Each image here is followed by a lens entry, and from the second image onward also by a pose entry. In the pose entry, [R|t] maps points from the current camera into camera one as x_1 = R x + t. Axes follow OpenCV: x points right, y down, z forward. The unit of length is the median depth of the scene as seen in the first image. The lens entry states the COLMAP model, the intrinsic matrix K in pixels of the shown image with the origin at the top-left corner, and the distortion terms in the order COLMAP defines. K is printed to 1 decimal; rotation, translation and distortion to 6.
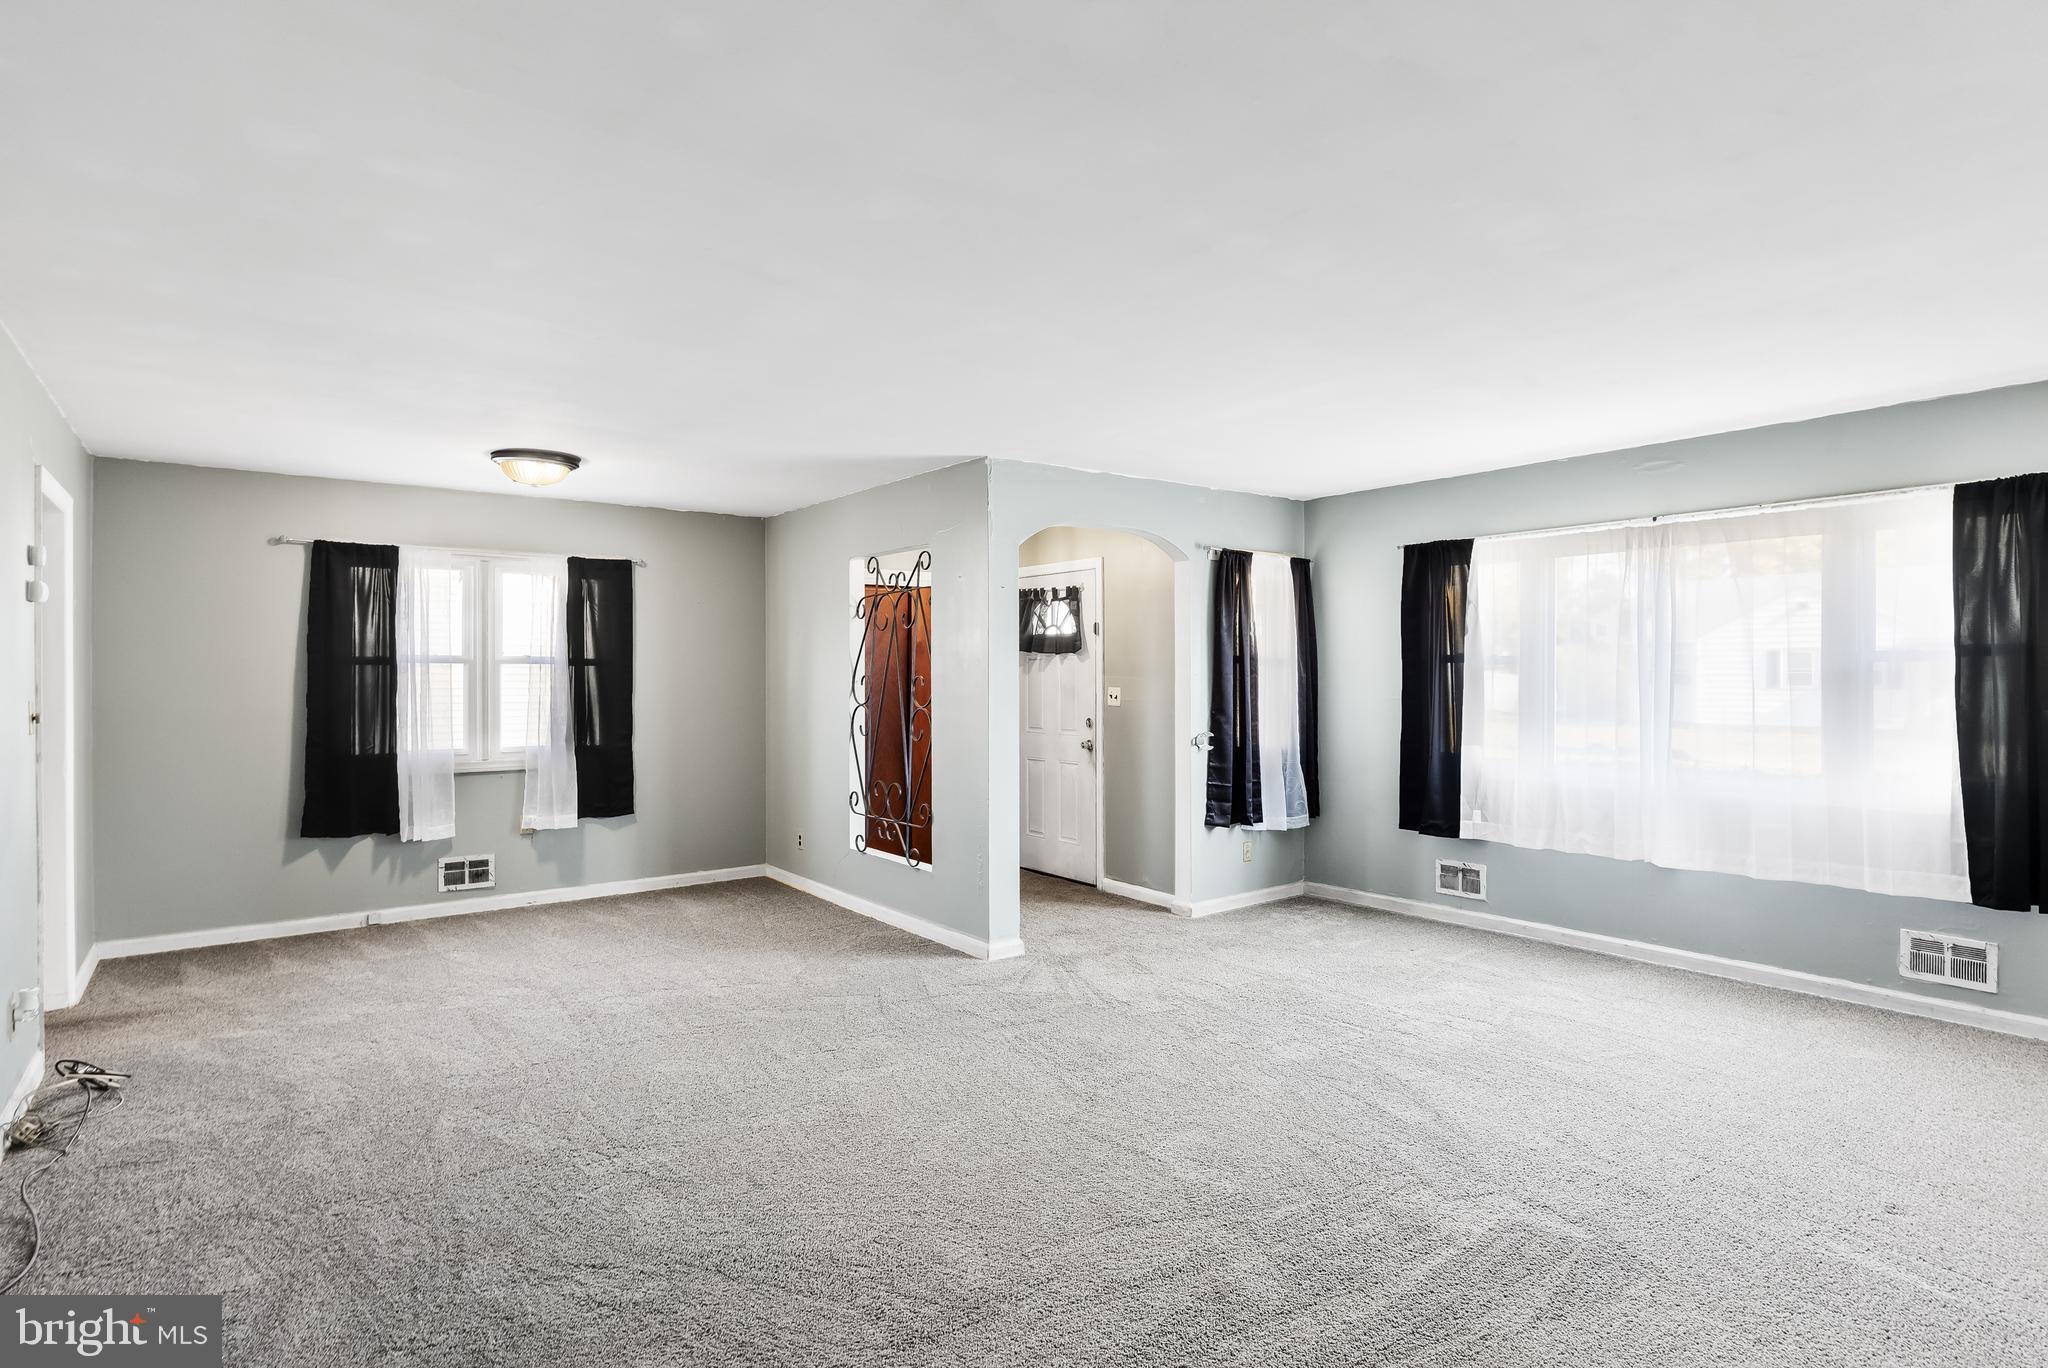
lens RADIAL K [[1020.2, 0, 1016.1], [0, 1020.2, 678.3], [0, 0, 1]] dist [0.000046, 0.000628]
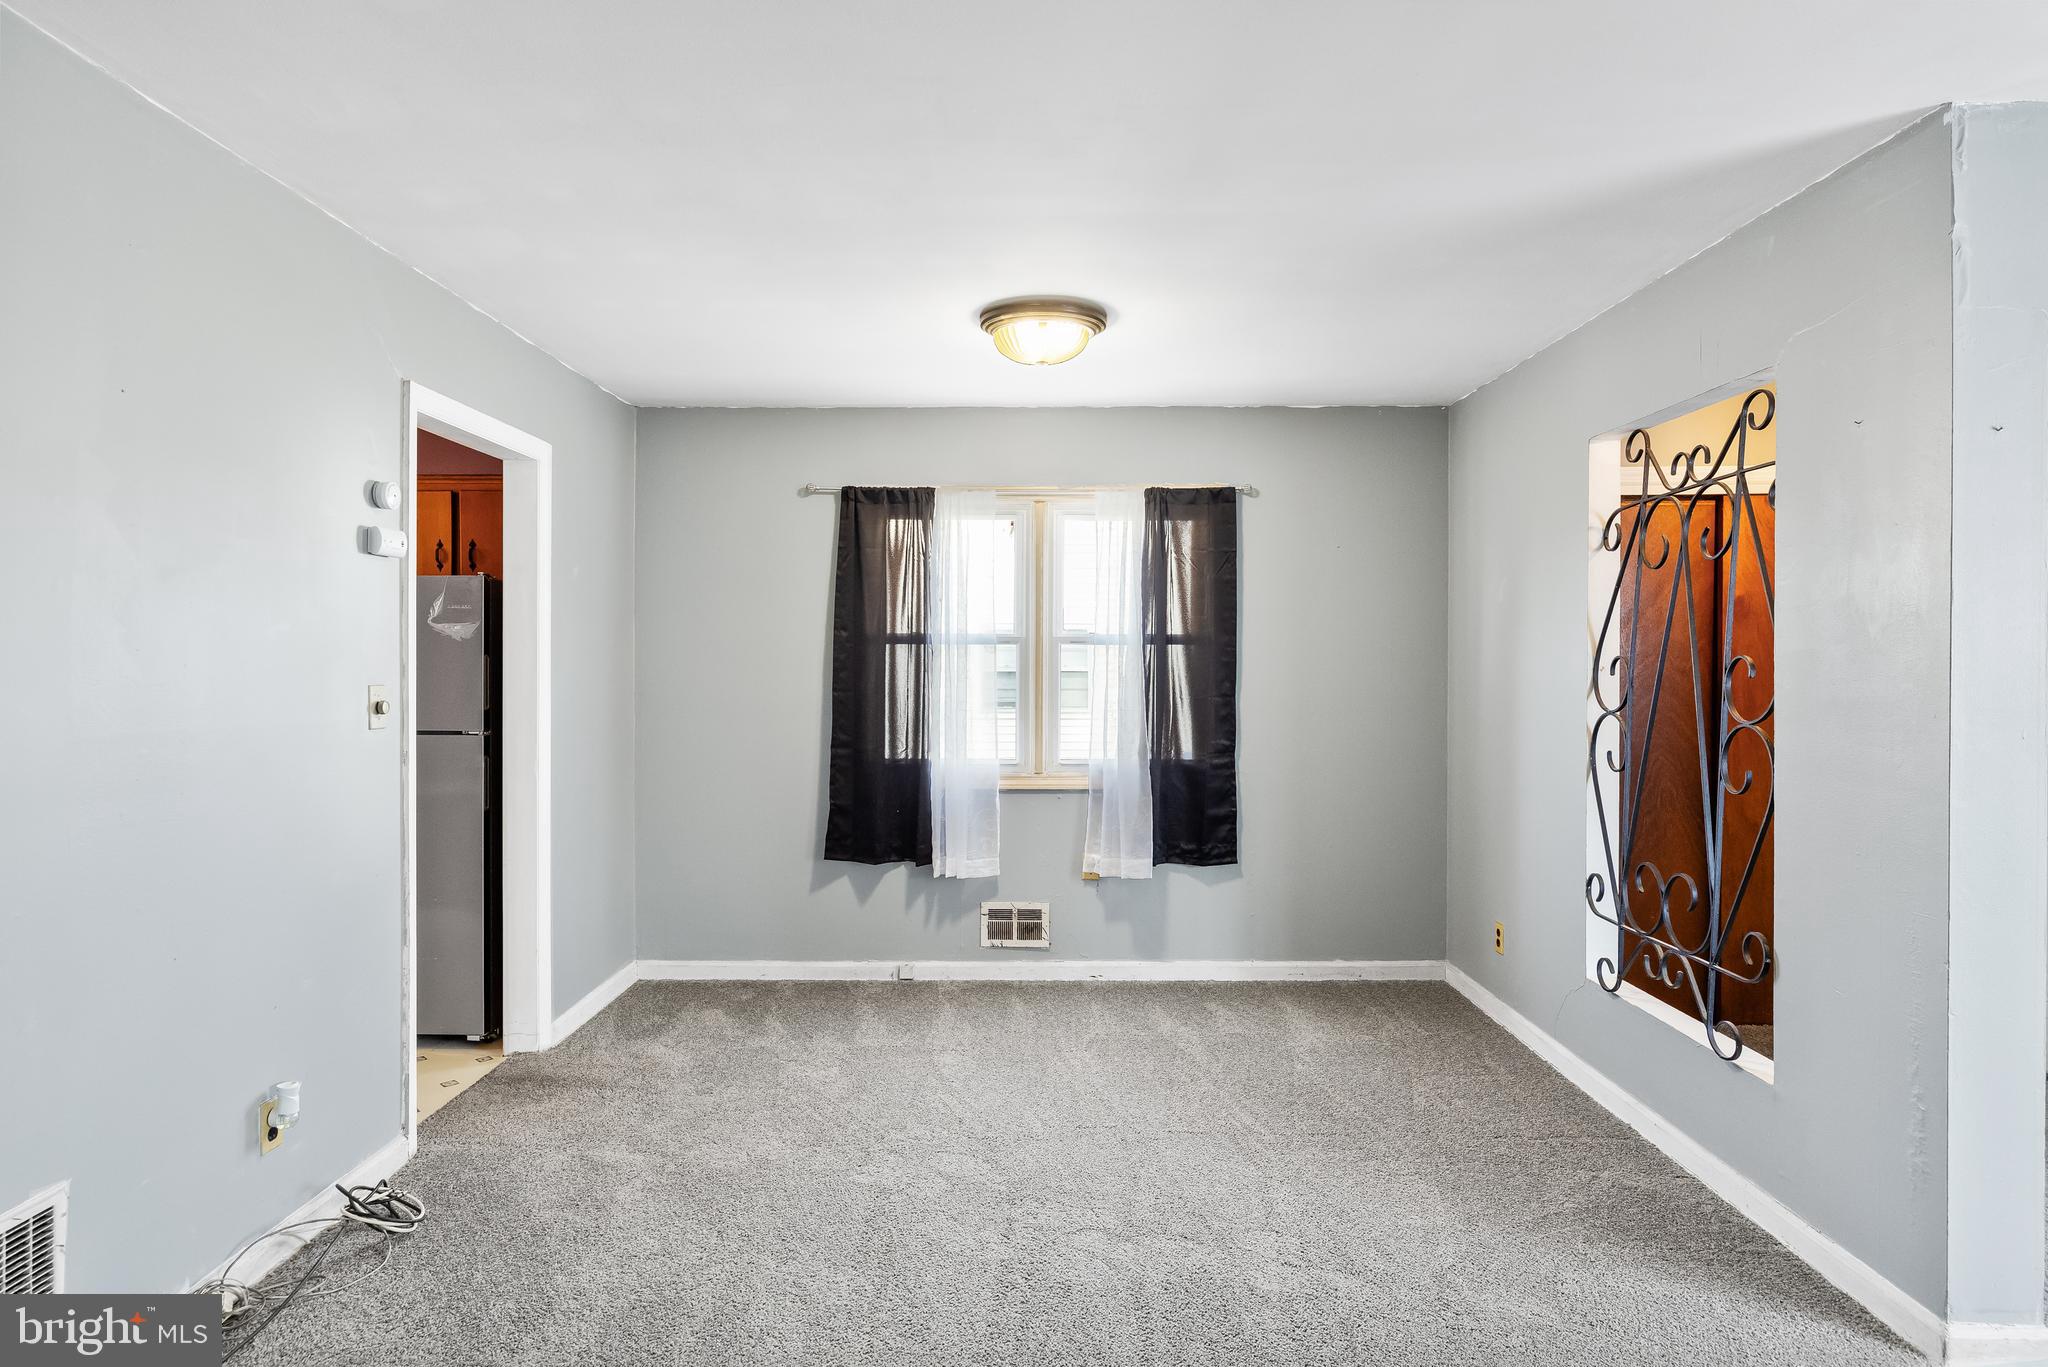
lens RADIAL K [[1114.3, 0, 1024.1], [0, 1114.3, 670.8], [0, 0, 1]] dist [0.000429, -0.000528]
pose [[0.790666, 0.005407, -0.612224, -0.040054], [-0.004463, 0.999985, 0.003067, 0.003954], [0.612232, 0.000307, 0.790678, 0.369775]]
